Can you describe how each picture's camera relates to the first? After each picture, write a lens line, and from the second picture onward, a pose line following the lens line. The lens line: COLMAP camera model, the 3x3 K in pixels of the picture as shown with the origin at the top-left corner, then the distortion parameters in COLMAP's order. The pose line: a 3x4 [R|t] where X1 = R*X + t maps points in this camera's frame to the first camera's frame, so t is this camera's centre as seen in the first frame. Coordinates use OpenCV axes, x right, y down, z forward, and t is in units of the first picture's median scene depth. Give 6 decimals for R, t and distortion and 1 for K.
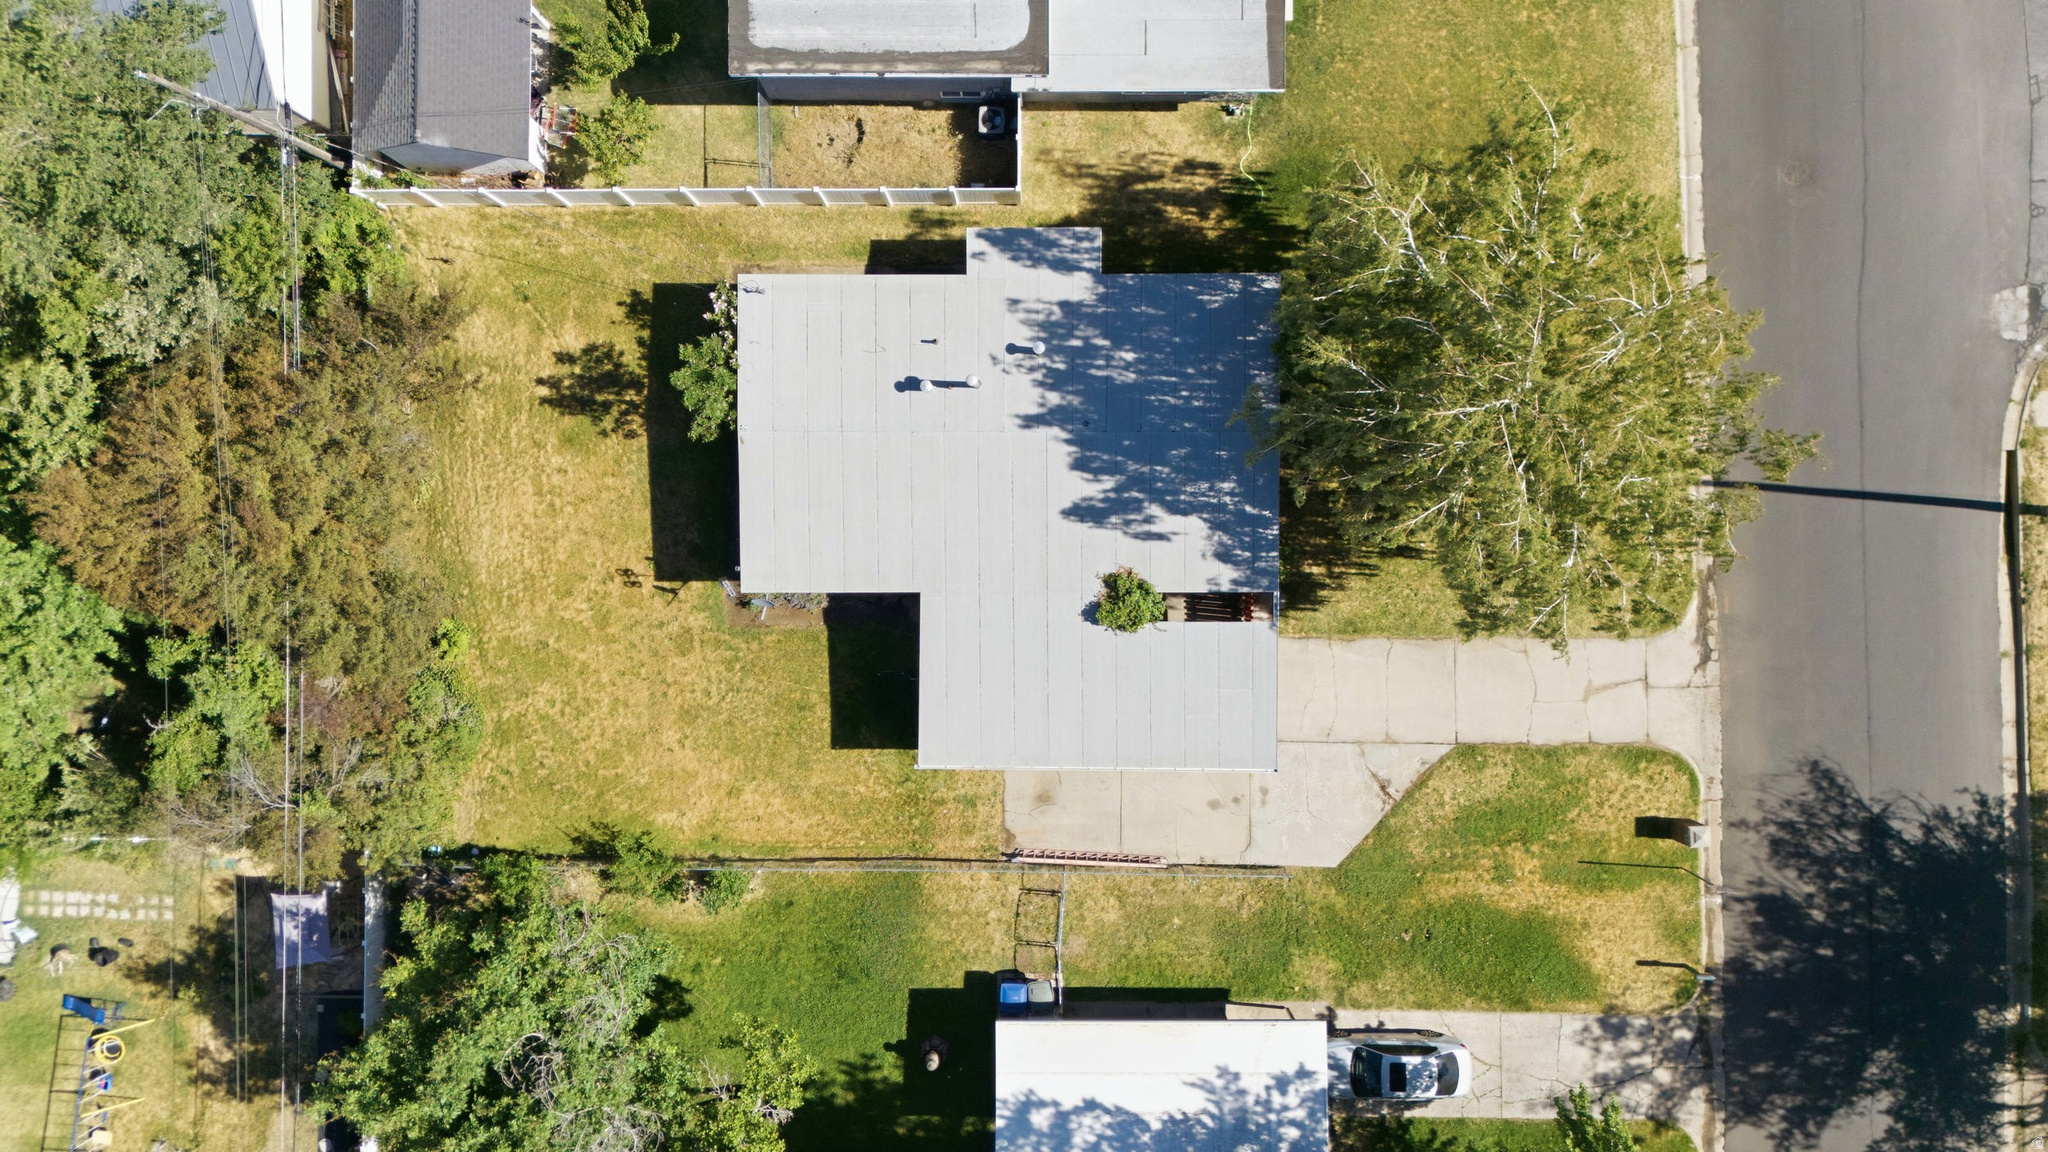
lens RADIAL K [[1496.8, 0, 1028.8], [0, 1496.8, 571.4], [0, 0, 1]] dist [0.077978, -0.061875]
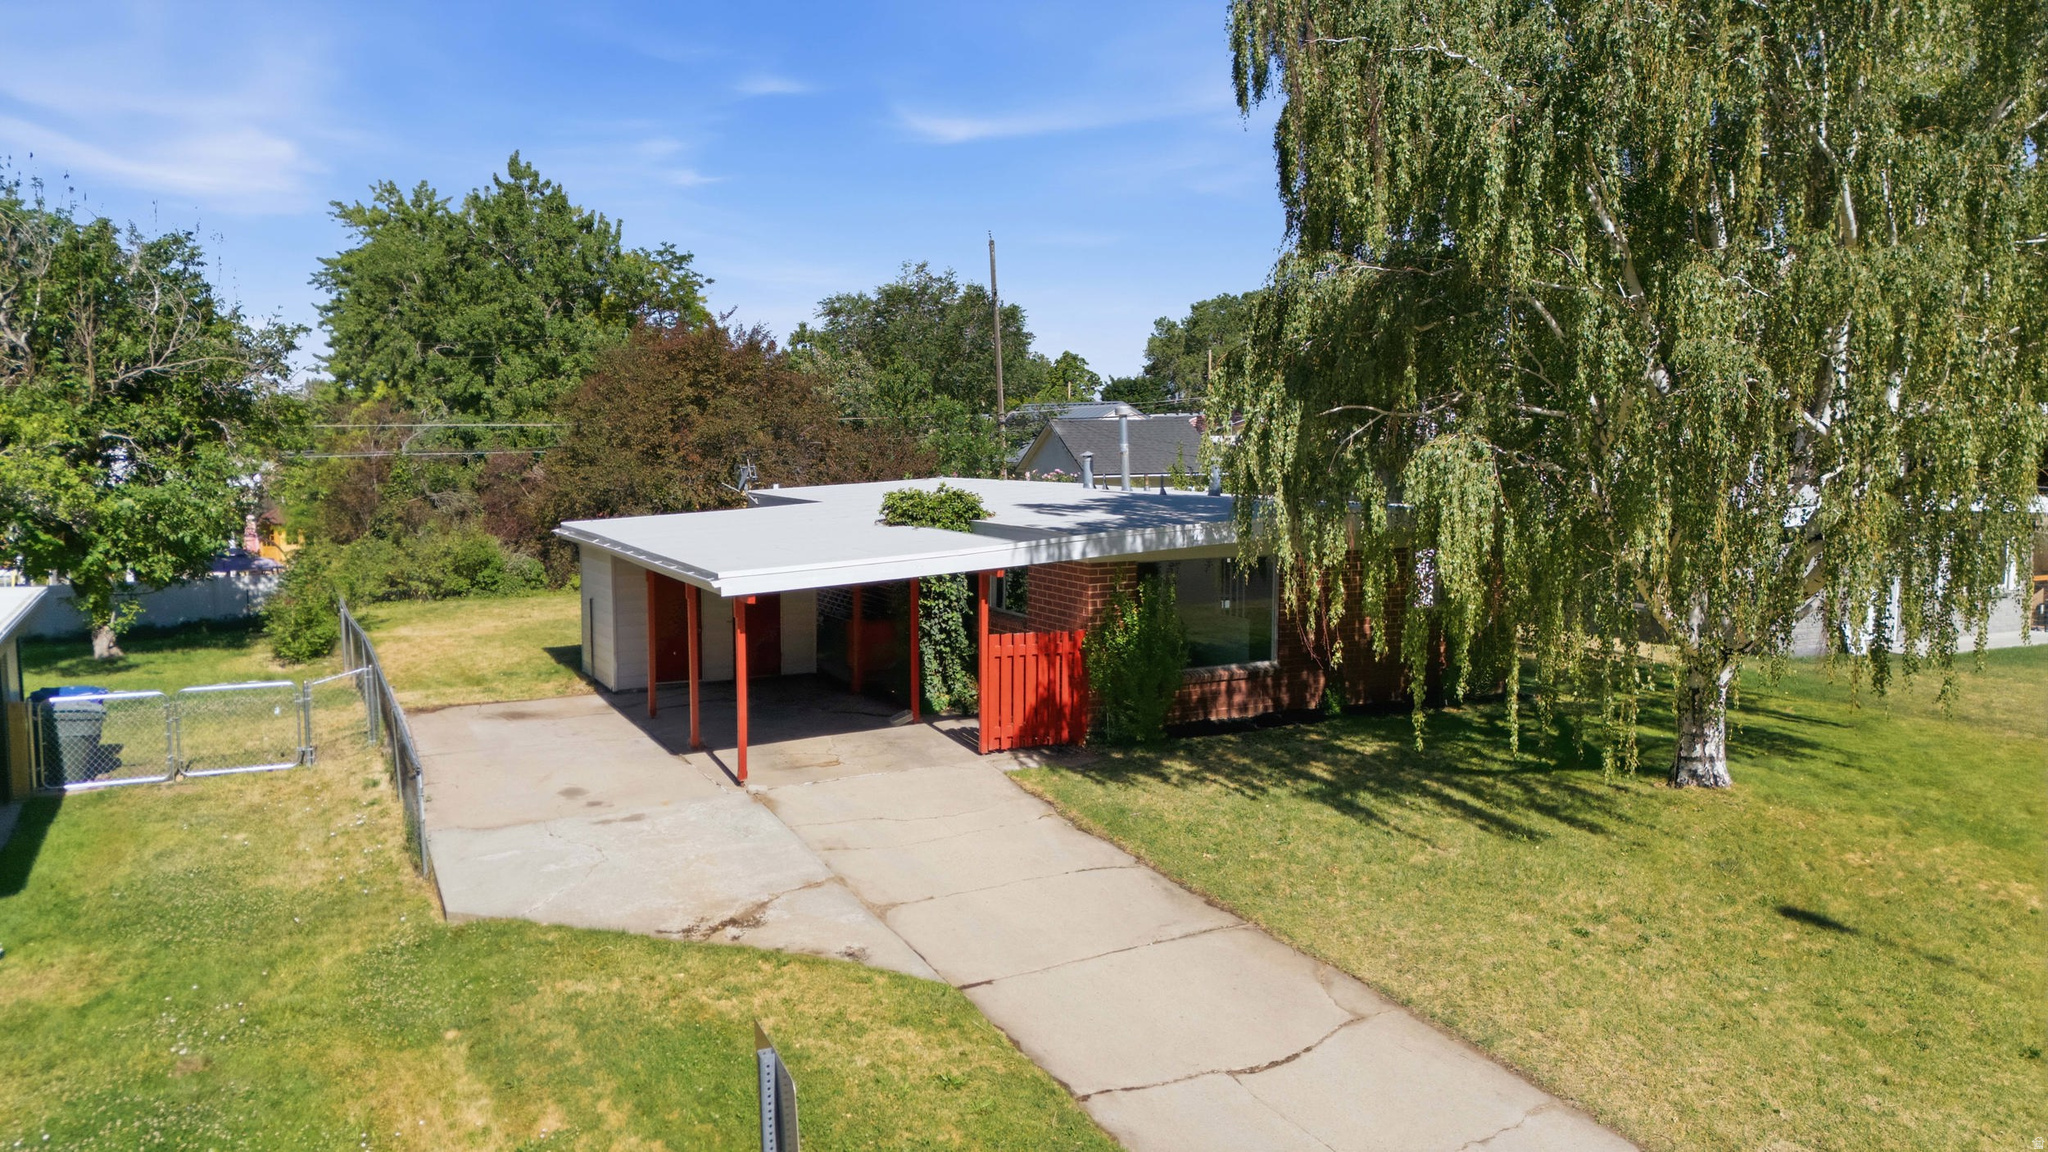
lens RADIAL K [[1496.8, 0, 1028.8], [0, 1496.8, 571.4], [0, 0, 1]] dist [0.077978, -0.061875]
pose [[0.466600, 0.103873, -0.878348, 0.568719], [-0.884382, 0.040955, -0.464963, 0.246935], [-0.012324, 0.993747, 0.110973, 0.937497]]
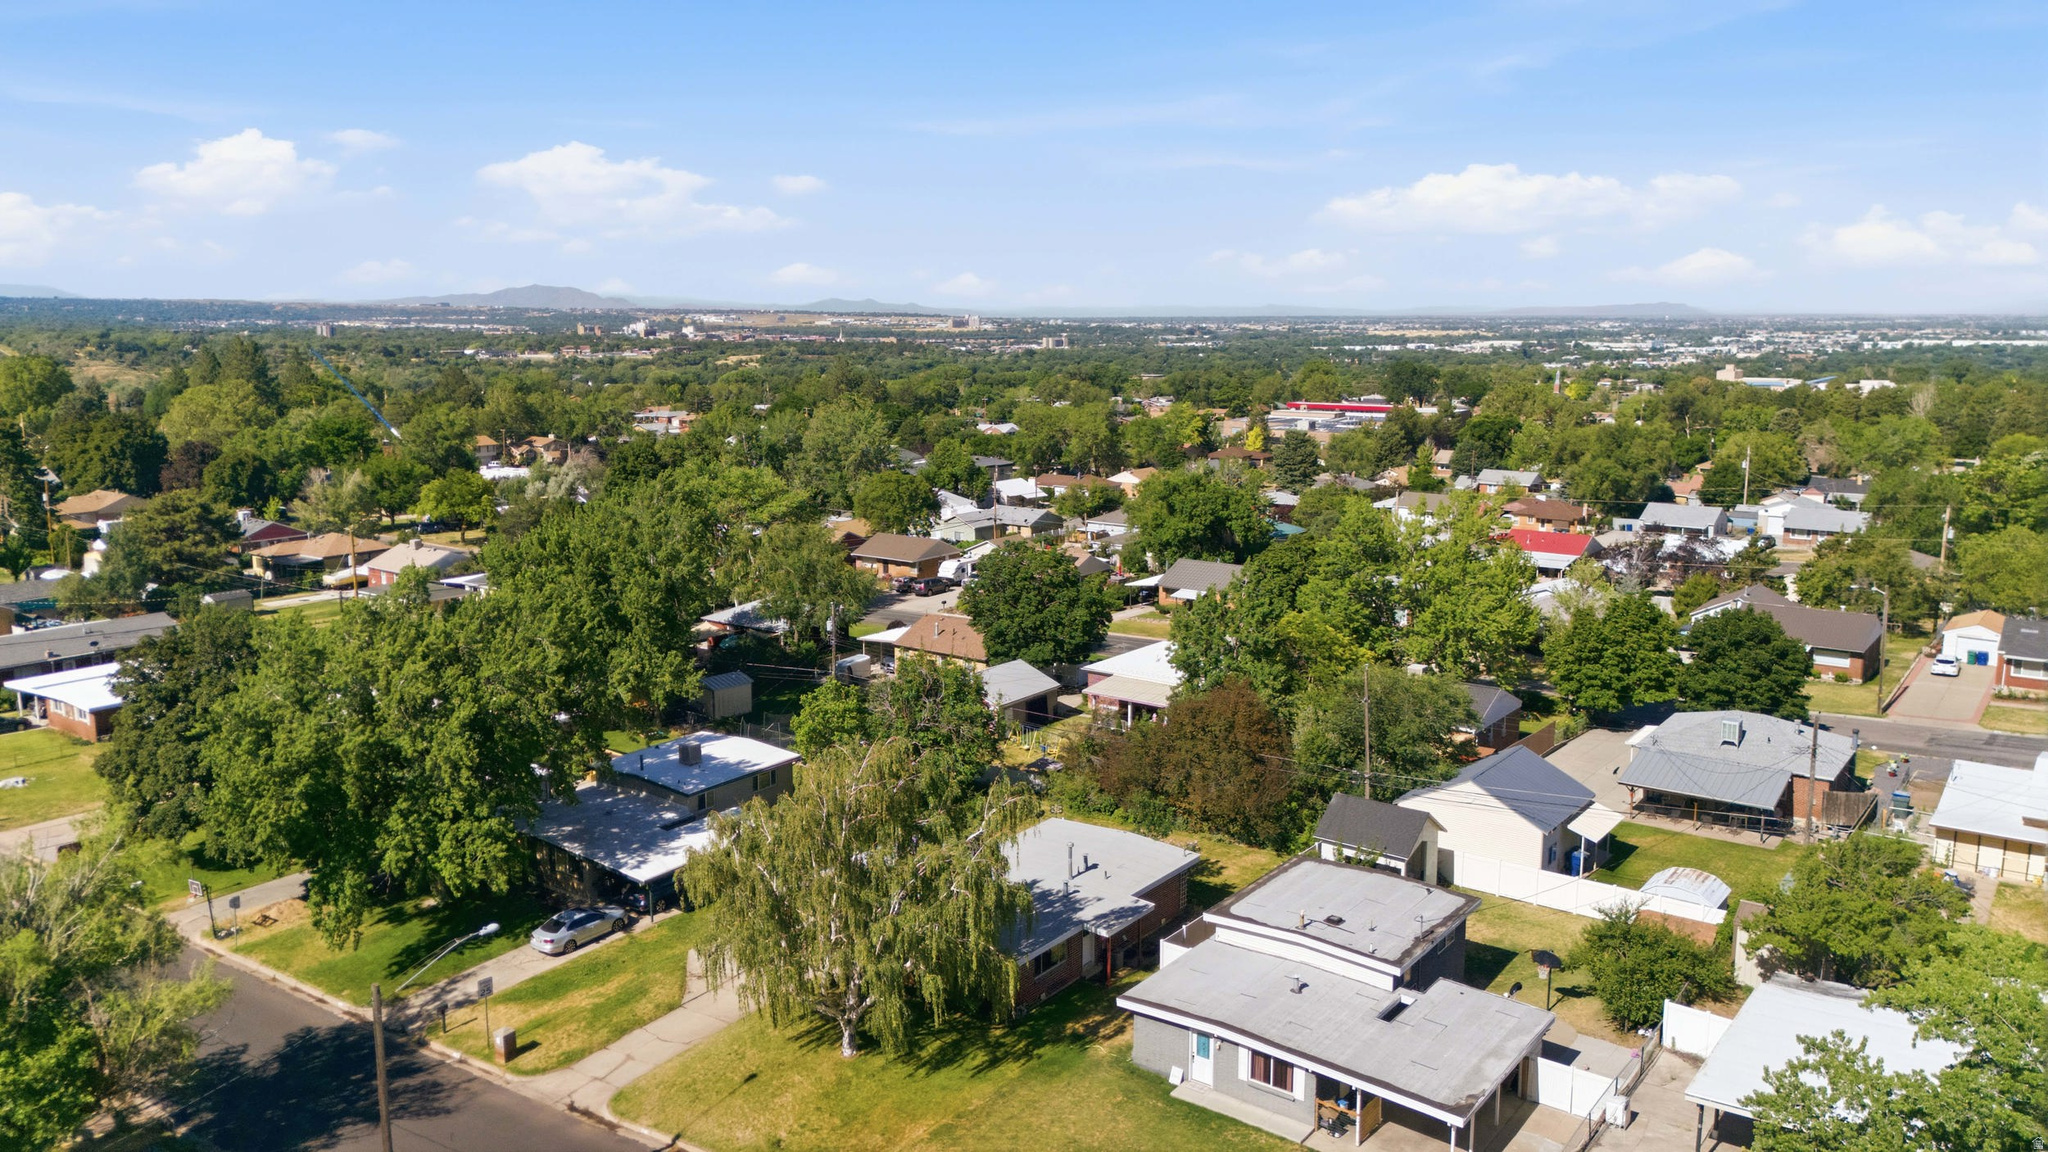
lens RADIAL K [[1496.8, 0, 1028.8], [0, 1496.8, 571.4], [0, 0, 1]] dist [0.077978, -0.061875]
pose [[-0.593798, 0.150389, -0.790434, 1.226380], [-0.804613, -0.109606, 0.583596, -0.997450], [0.001130, 0.982532, 0.186089, 0.347818]]
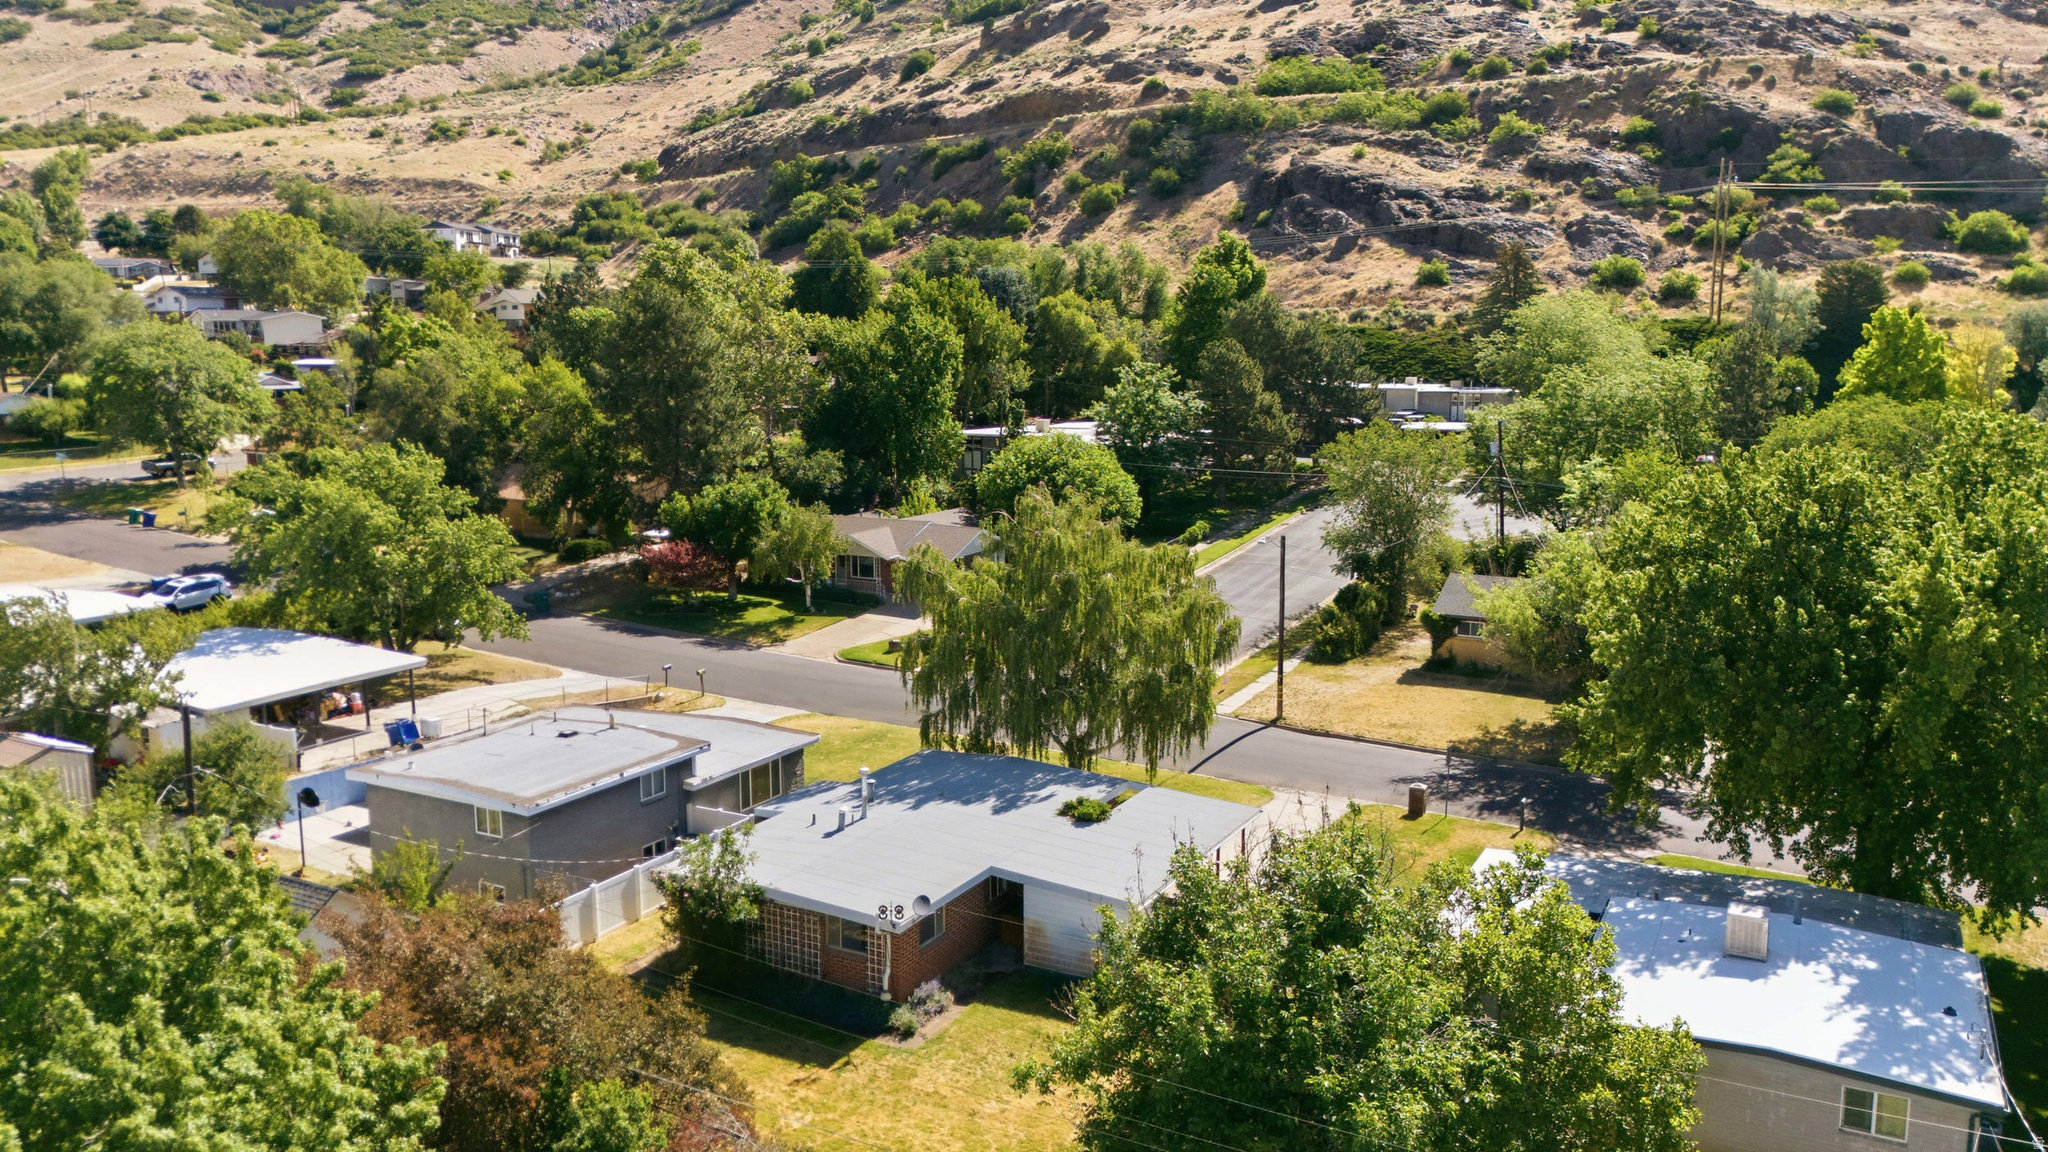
lens RADIAL K [[1496.8, 0, 1028.8], [0, 1496.8, 571.4], [0, 0, 1]] dist [0.077978, -0.061875]
pose [[0.482327, -0.126140, 0.866862, -0.955546], [0.875975, 0.063522, -0.478155, 0.533346], [0.005250, 0.989977, 0.141134, 0.624787]]
